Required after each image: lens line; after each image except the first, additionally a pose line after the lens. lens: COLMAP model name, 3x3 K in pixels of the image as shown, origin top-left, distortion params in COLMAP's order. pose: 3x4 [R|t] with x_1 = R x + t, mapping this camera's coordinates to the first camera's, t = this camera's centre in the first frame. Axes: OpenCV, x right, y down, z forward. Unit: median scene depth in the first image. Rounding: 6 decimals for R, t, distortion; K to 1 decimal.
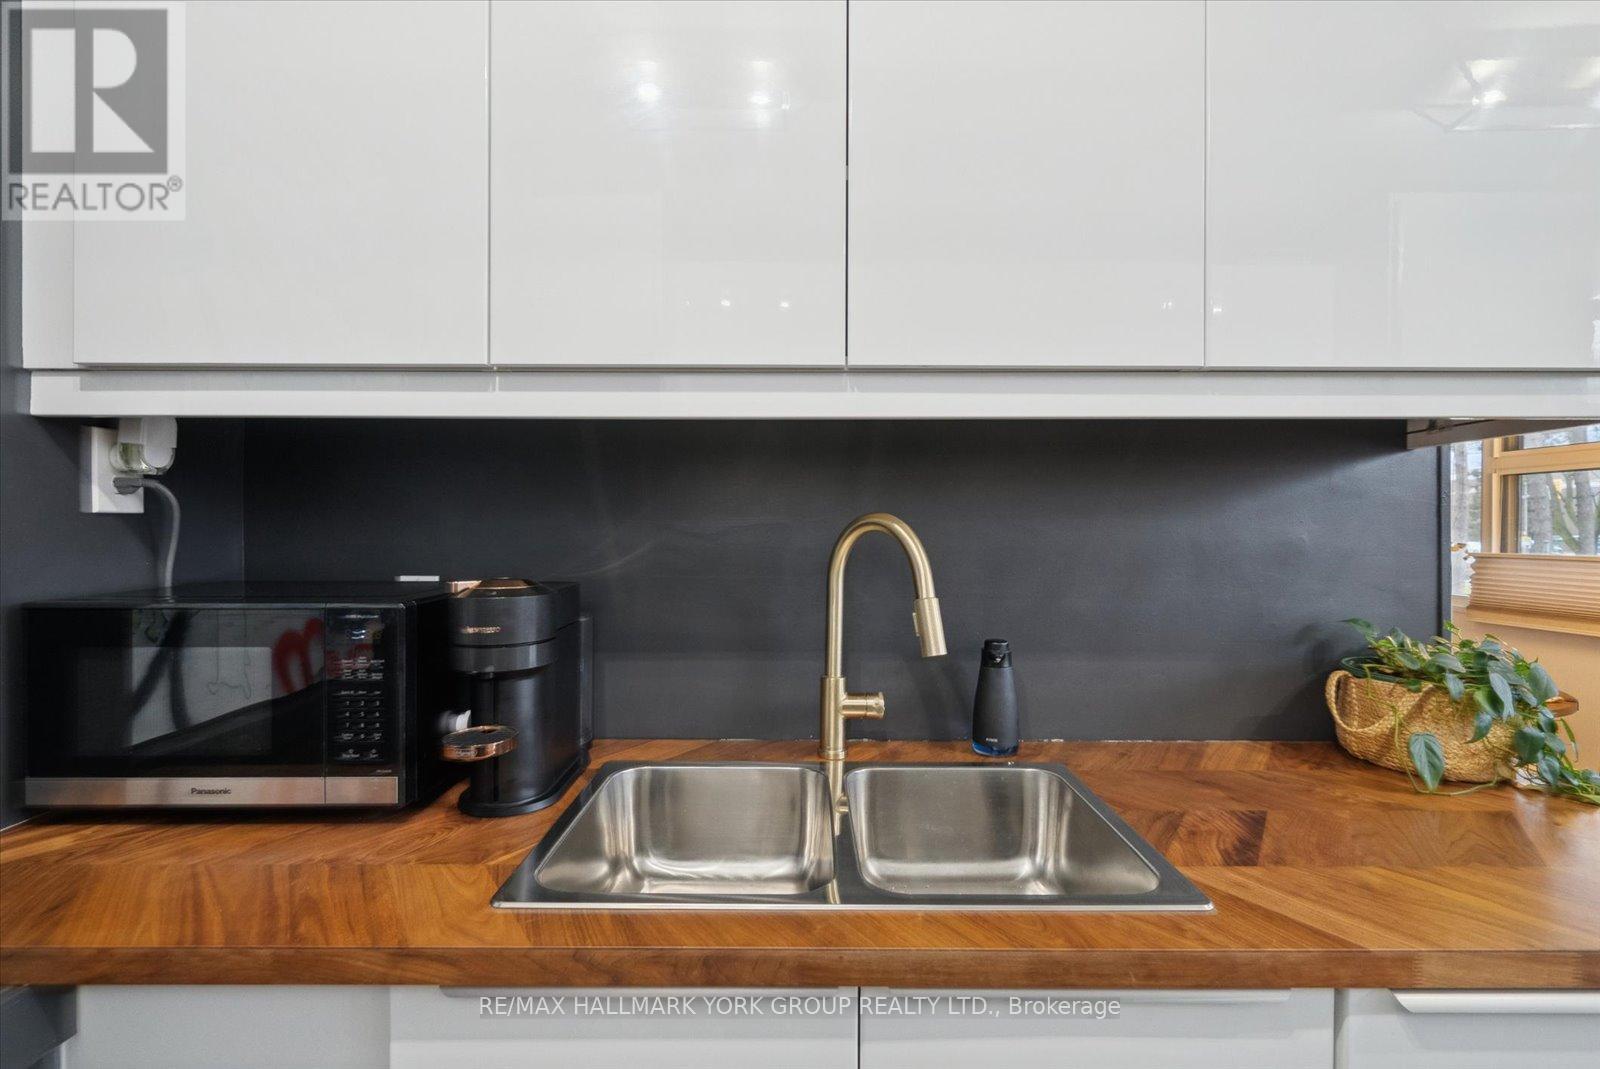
lens RADIAL K [[717.6, 0, 800.0], [0, 717.6, 534.5], [0, 0, 1]] dist [-0.013284, -0.000218]
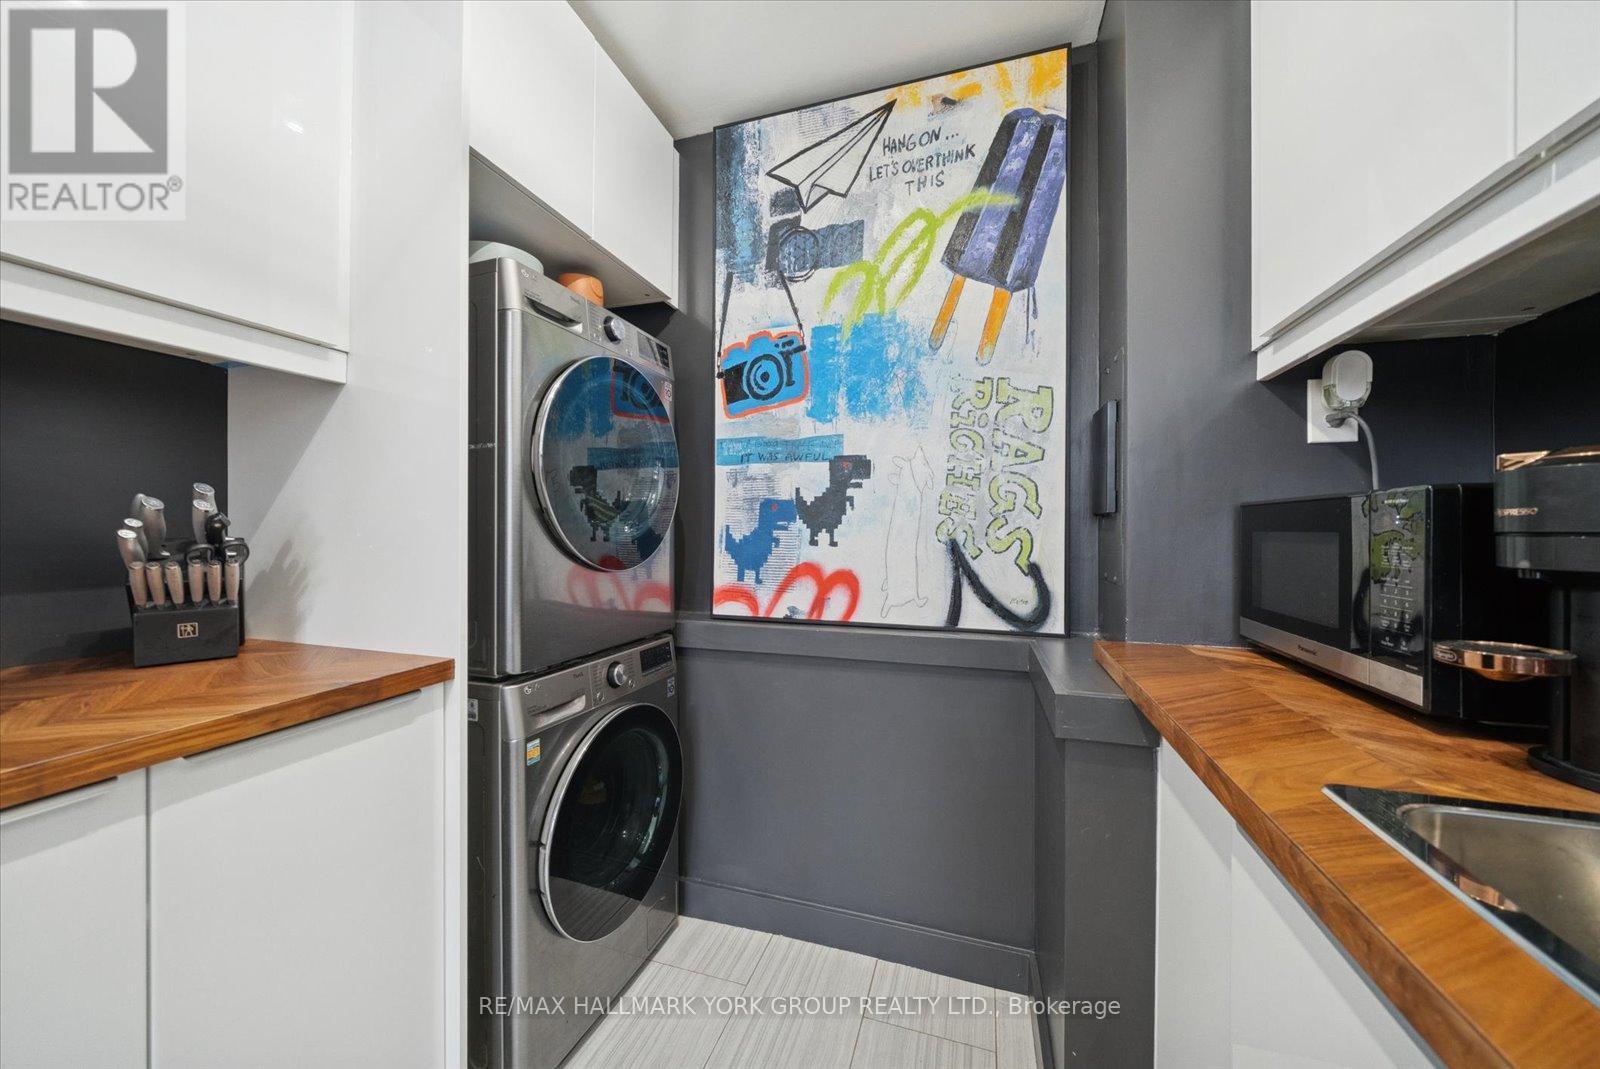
lens RADIAL K [[555.4, 0, 813.6], [0, 555.4, 529.9], [0, 0, 1]] dist [-0.008763, -0.000008]
pose [[-0.289012, -0.000786, -0.957325, 0.260506], [-0.009368, 0.999954, 0.002007, 0.132574], [0.957280, 0.009548, -0.289006, 0.381350]]
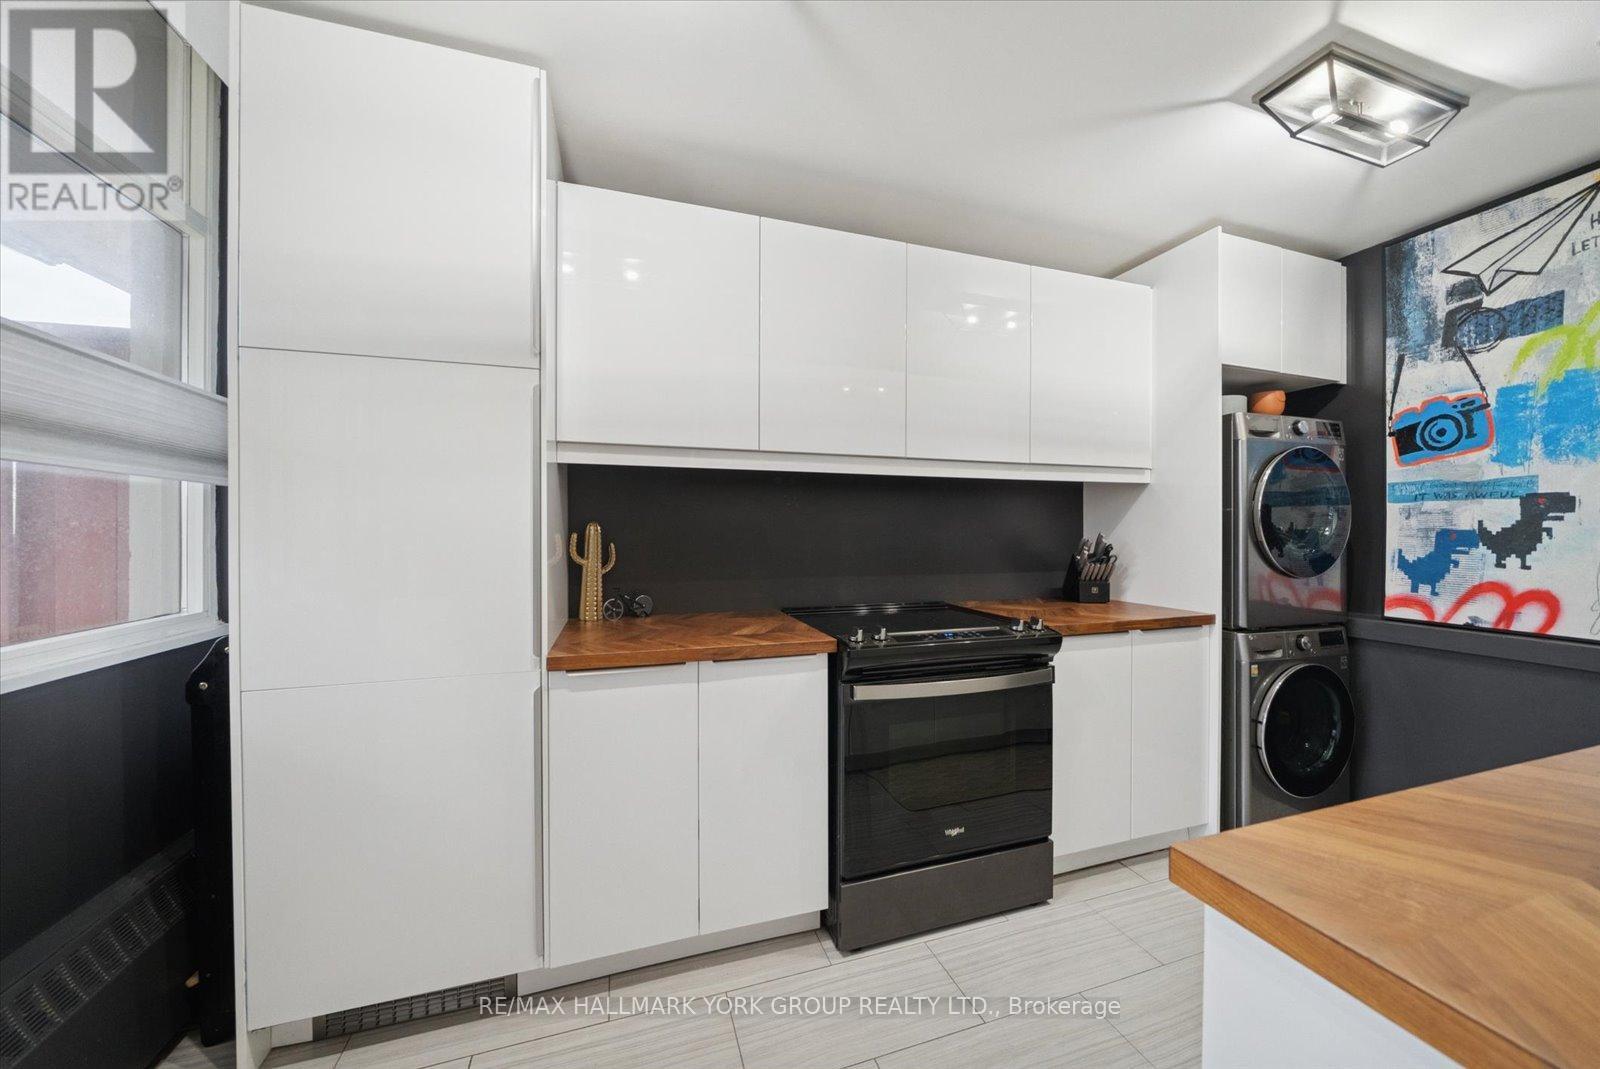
lens RADIAL K [[576.2, 0, 804.0], [0, 576.2, 529.4], [0, 0, 1]] dist [-0.002703, -0.000023]
pose [[-0.949284, -0.003136, -0.314403, 1.553852], [-0.004464, 0.999984, 0.003502, 0.056859], [0.314387, 0.004728, -0.949283, 1.001388]]
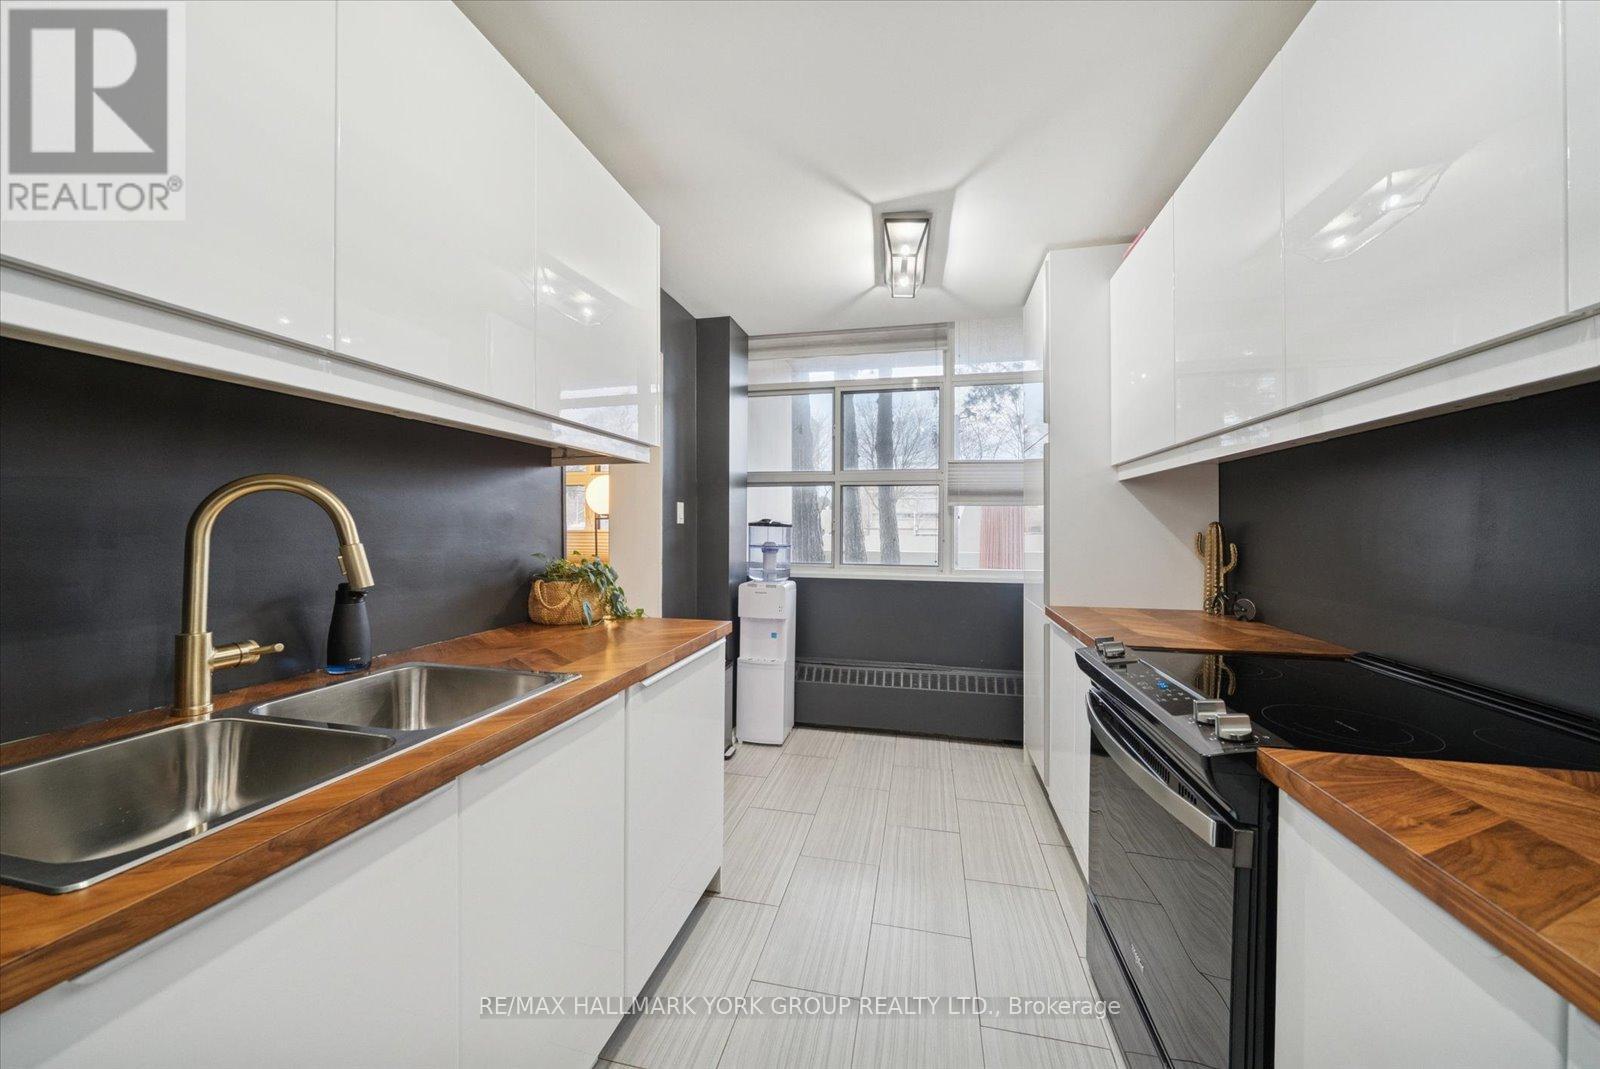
lens RADIAL K [[576.2, 0, 804.0], [0, 576.2, 529.4], [0, 0, 1]] dist [-0.002703, -0.000023]
pose [[0.211001, -0.003649, 0.977479, -0.623261], [0.002140, 0.999992, 0.003271, 0.057459], [-0.977484, 0.001401, 0.211007, -0.003327]]
